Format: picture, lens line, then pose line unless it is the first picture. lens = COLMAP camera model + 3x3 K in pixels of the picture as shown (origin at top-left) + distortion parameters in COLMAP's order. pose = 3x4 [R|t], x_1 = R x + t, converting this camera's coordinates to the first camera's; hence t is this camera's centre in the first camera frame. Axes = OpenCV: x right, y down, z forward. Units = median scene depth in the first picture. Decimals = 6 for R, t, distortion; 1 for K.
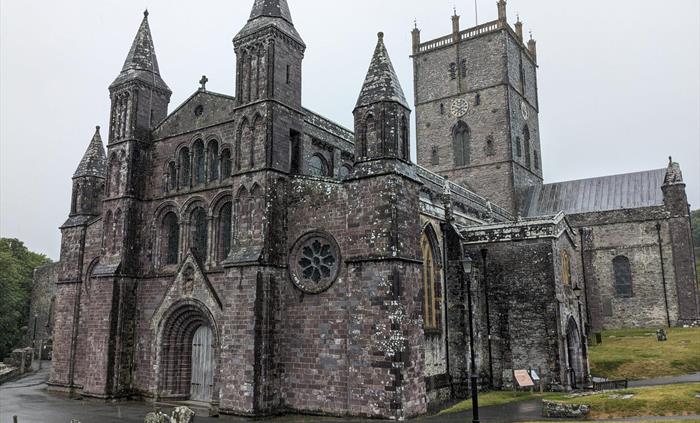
lens RADIAL K [[551.7, 0, 347.3], [0, 551.7, 222.2], [0, 0, 1]] dist [0.062768, -0.104928]
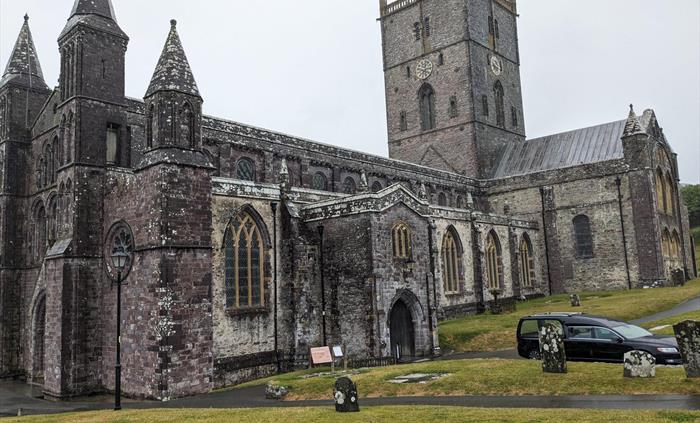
lens RADIAL K [[551.7, 0, 347.3], [0, 551.7, 222.2], [0, 0, 1]] dist [0.062768, -0.104928]
pose [[0.988182, -0.055272, -0.142974, 0.452980], [0.064116, 0.996255, 0.058009, -0.013785], [0.139232, -0.066491, 0.988025, 0.023523]]
